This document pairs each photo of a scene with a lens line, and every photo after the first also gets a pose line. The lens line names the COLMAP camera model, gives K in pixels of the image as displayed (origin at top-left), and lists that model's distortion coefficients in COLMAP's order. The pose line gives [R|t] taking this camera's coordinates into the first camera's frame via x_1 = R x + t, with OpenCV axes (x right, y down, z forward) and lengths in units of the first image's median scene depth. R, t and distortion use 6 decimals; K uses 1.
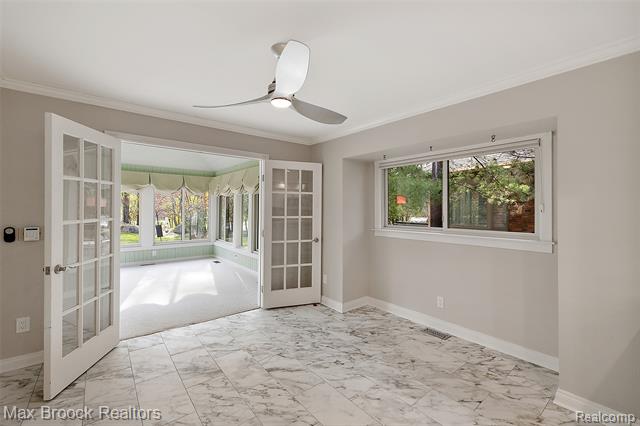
lens RADIAL K [[275.4, 0, 319.6], [0, 275.4, 209.8], [0, 0, 1]] dist [-0.000201, 0.000019]
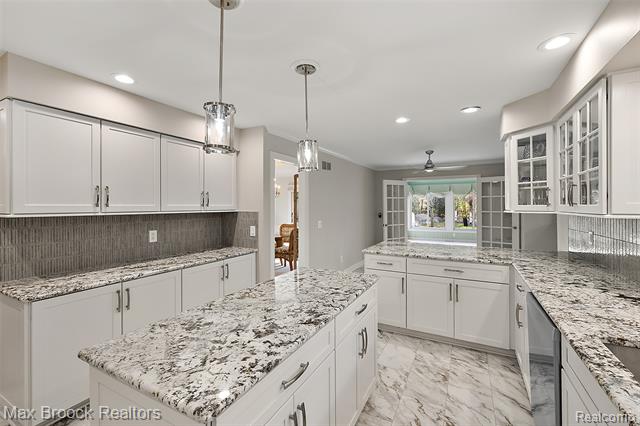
lens RADIAL K [[275.4, 0, 318.9], [0, 275.4, 207.6], [0, 0, 1]] dist [-0.000201, 0.000019]
pose [[0.384783, -0.003947, -0.922999, 0.945874], [0.006934, 0.999975, -0.001386, -0.002176], [0.922981, -0.005867, 0.384801, -0.537180]]
